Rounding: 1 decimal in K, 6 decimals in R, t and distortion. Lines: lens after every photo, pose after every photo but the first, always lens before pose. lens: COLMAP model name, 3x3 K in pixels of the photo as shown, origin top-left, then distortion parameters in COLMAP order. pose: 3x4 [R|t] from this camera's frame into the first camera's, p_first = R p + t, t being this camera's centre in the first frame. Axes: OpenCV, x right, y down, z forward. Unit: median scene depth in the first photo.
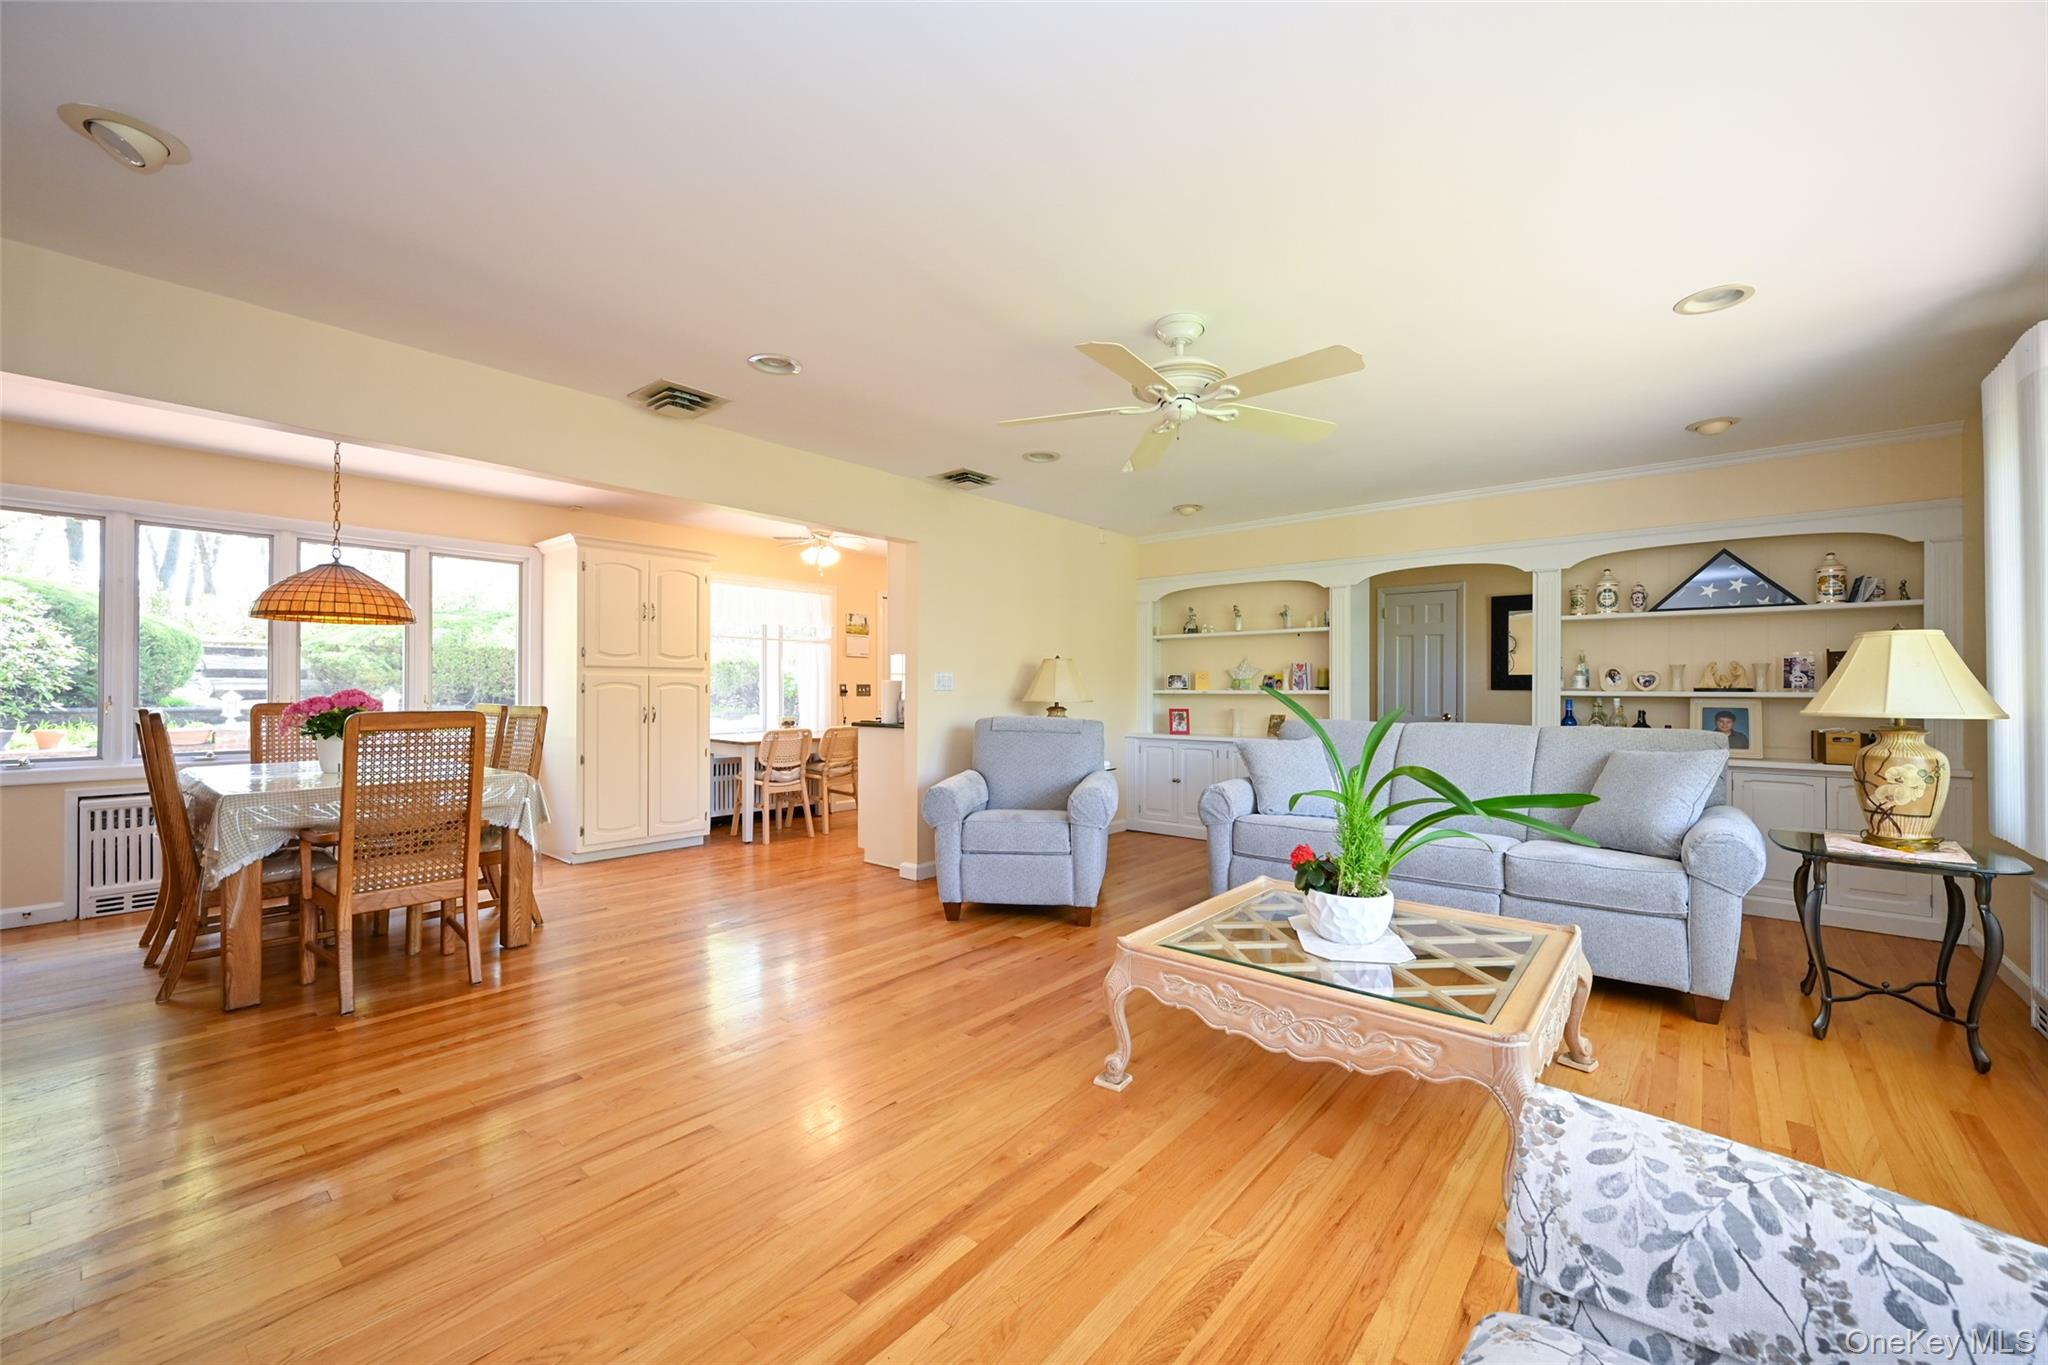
lens RADIAL K [[802.8, 0, 1027.9], [0, 802.8, 685.1], [0, 0, 1]] dist [-0.000057, -0.000093]
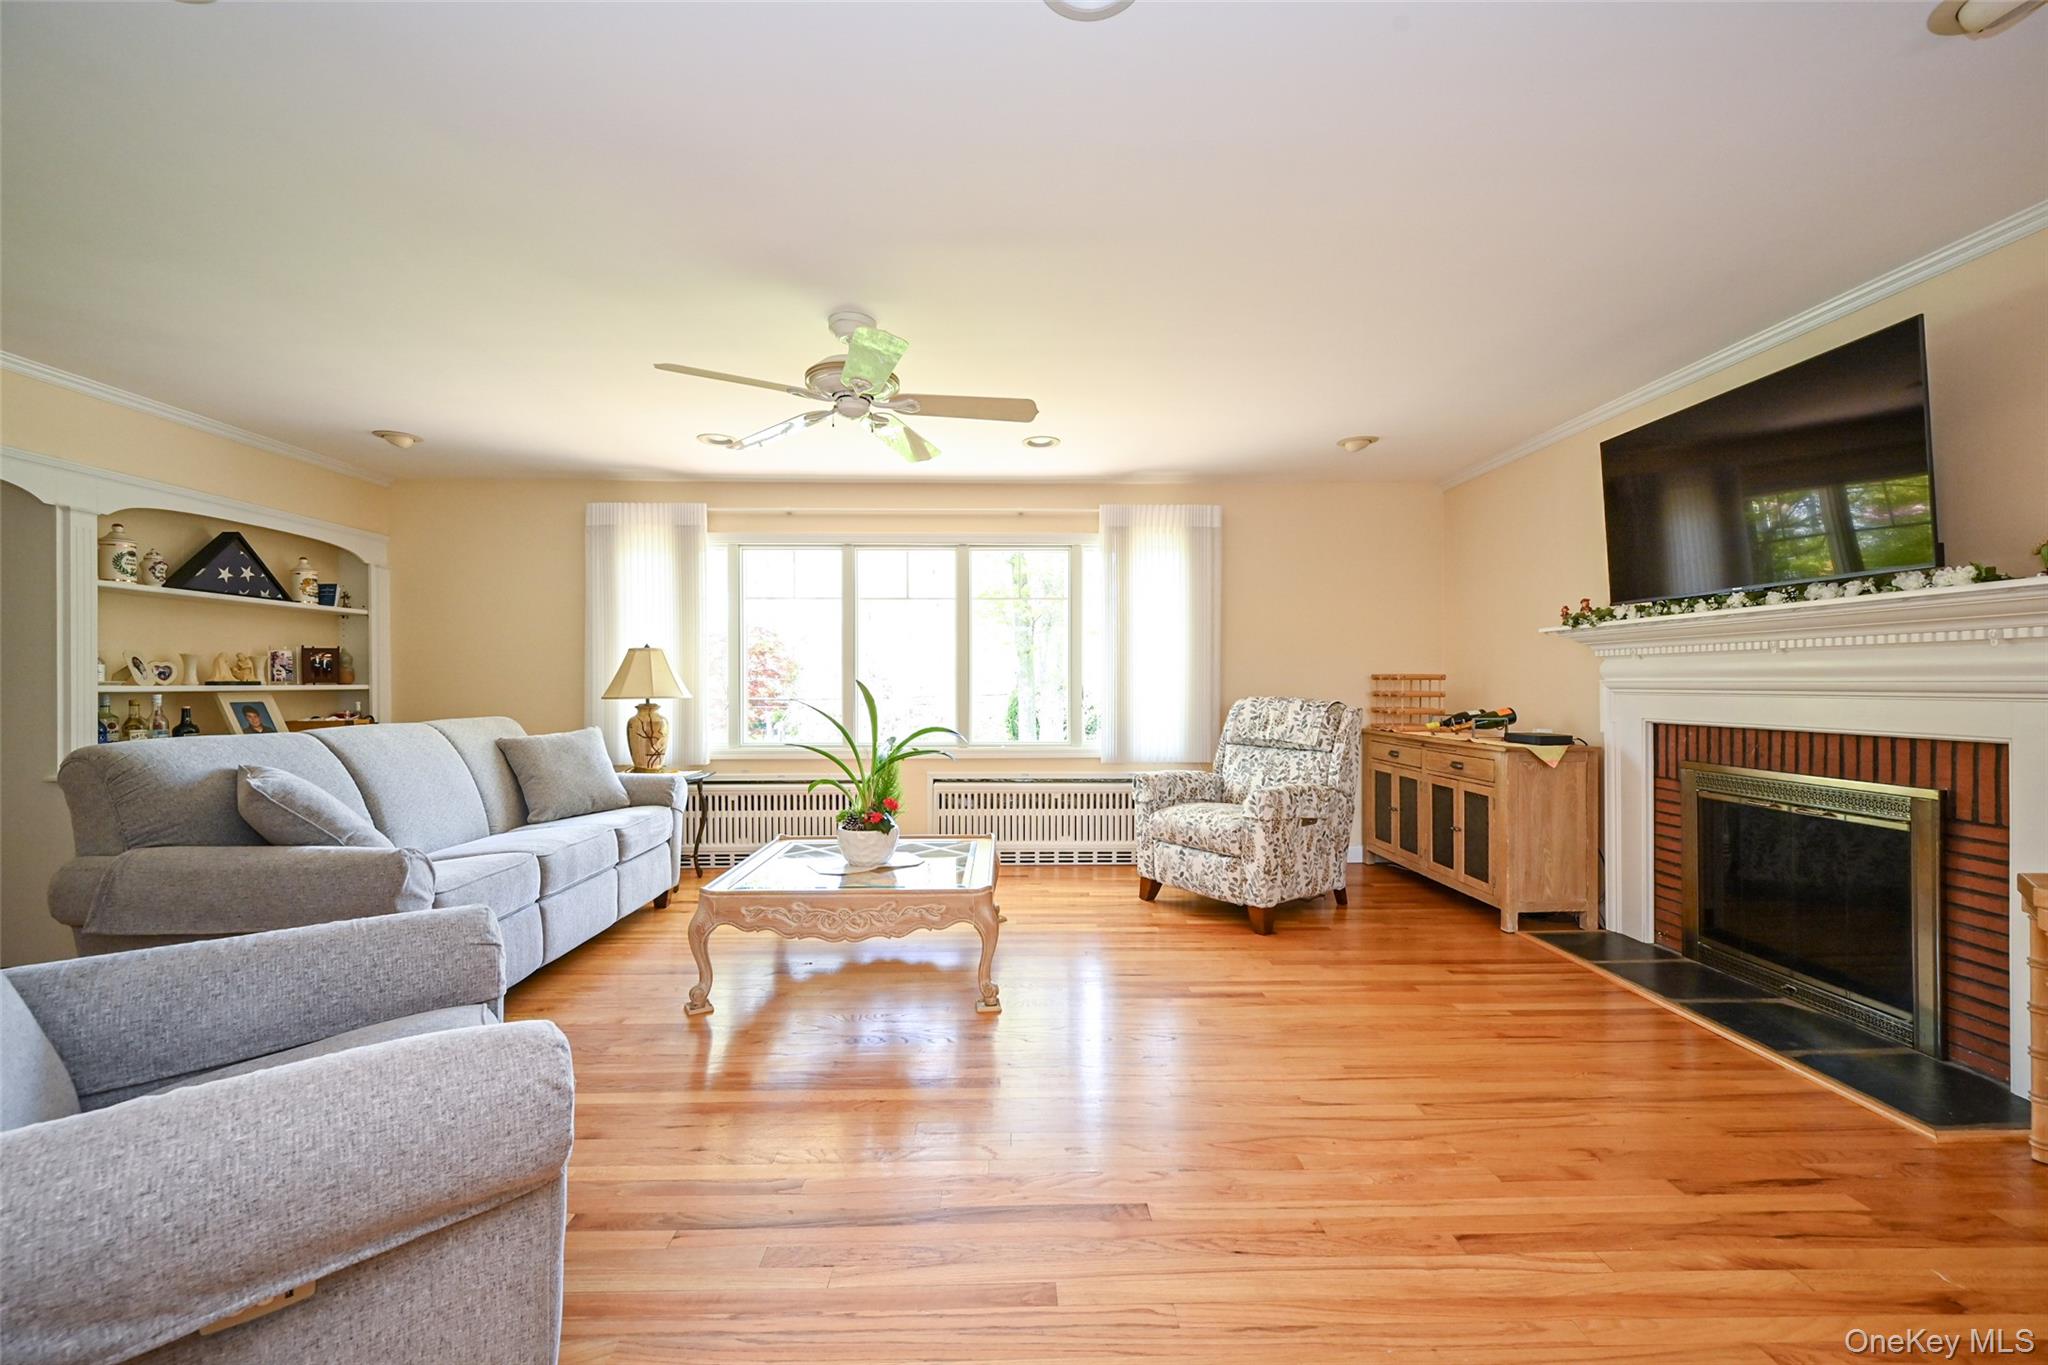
lens RADIAL K [[802.8, 0, 1027.9], [0, 802.8, 685.1], [0, 0, 1]] dist [-0.000057, -0.000093]
pose [[-0.663000, -0.002902, 0.748614, -0.466194], [-0.003398, 0.999994, 0.000867, 0.004365], [-0.748611, -0.001969, -0.663006, 0.979401]]
